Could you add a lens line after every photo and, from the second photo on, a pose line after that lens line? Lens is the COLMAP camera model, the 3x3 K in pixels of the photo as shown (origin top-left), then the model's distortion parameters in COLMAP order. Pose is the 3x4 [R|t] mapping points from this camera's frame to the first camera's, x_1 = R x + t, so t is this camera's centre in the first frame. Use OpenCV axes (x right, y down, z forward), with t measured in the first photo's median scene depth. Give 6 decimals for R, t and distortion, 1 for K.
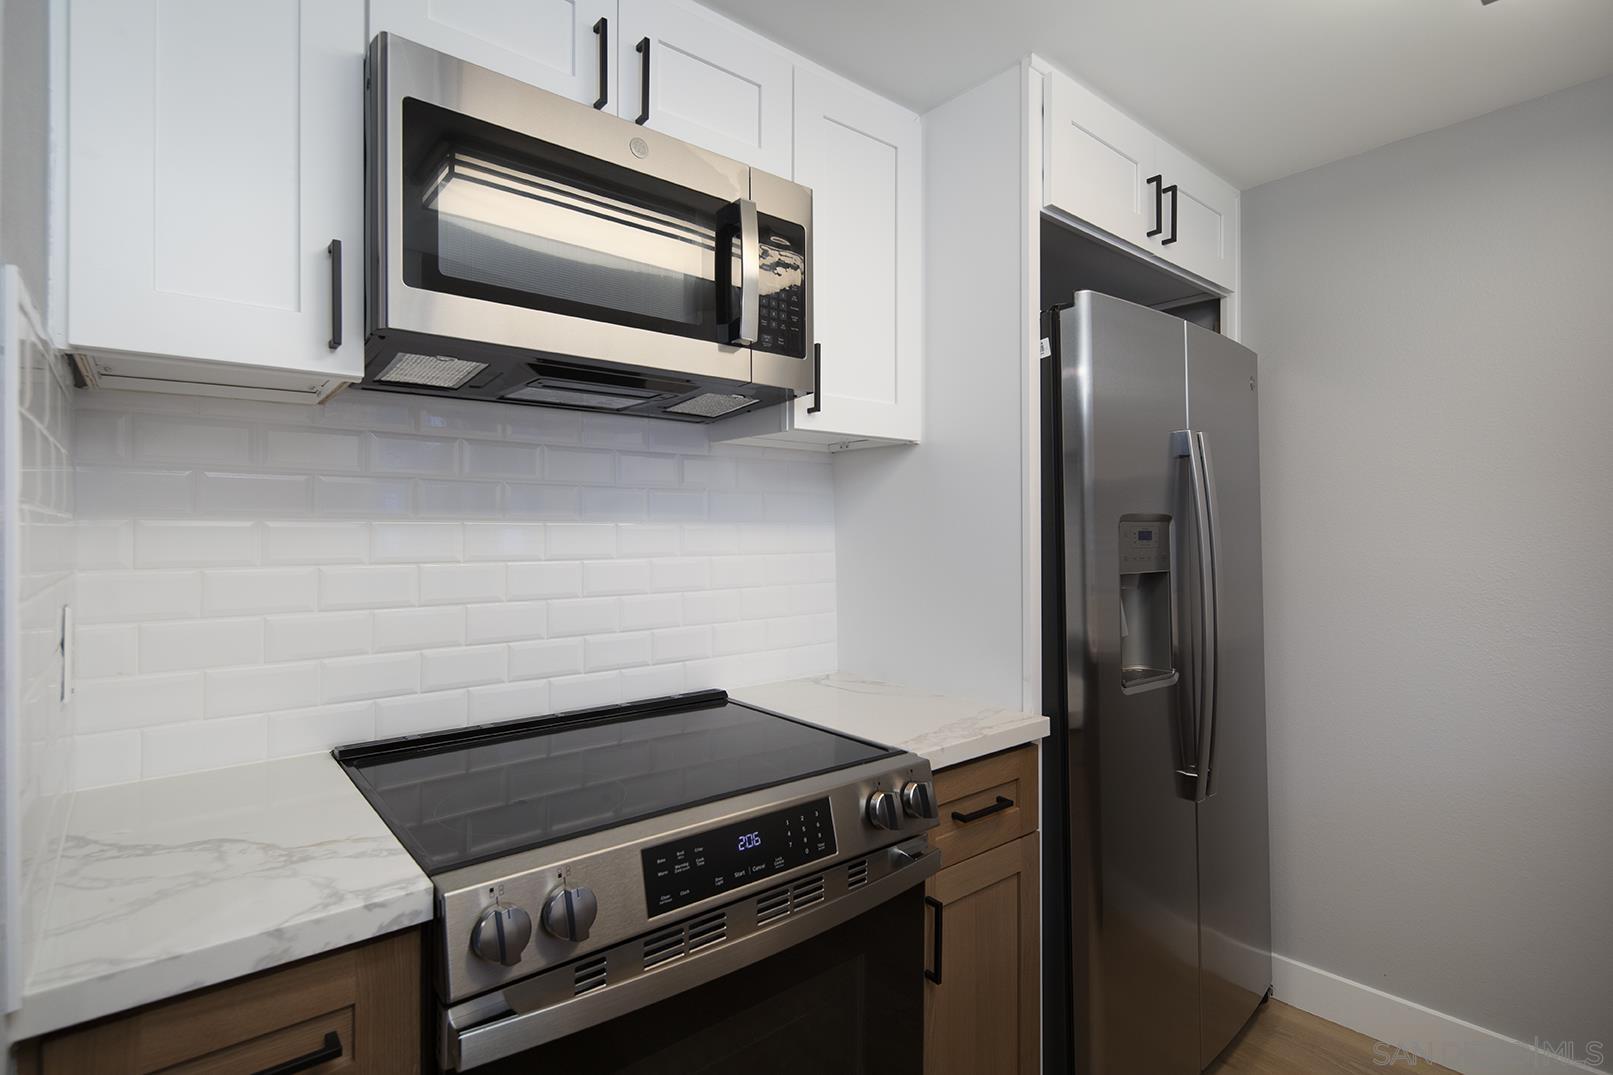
lens RADIAL K [[783.7, 0, 806.5], [0, 783.7, 537.5], [0, 0, 1]] dist [0.000548, 0.000056]
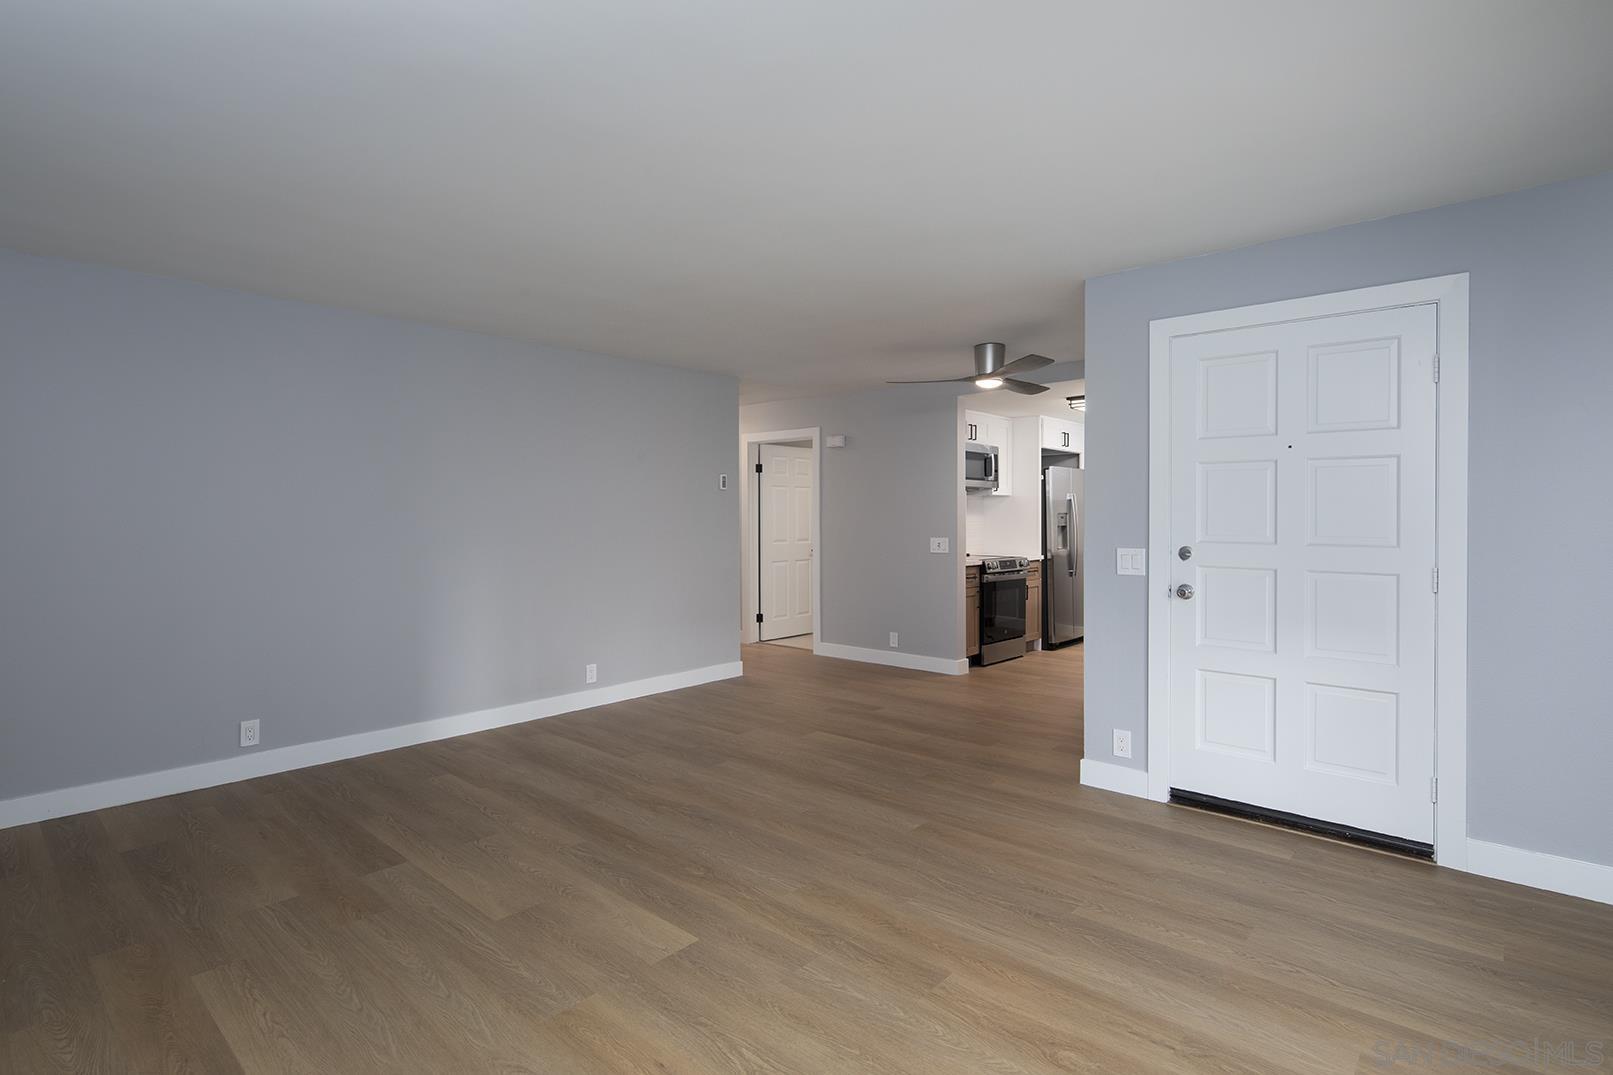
lens RADIAL K [[814.2, 0, 806.5], [0, 814.2, 537.5], [0, 0, 1]] dist [0.000394, 0.000026]
pose [[0.991791, -0.005419, 0.127755, -1.705319], [0.003156, 0.999835, 0.017914, 0.025491], [-0.127830, -0.017364, 0.991644, -3.628969]]
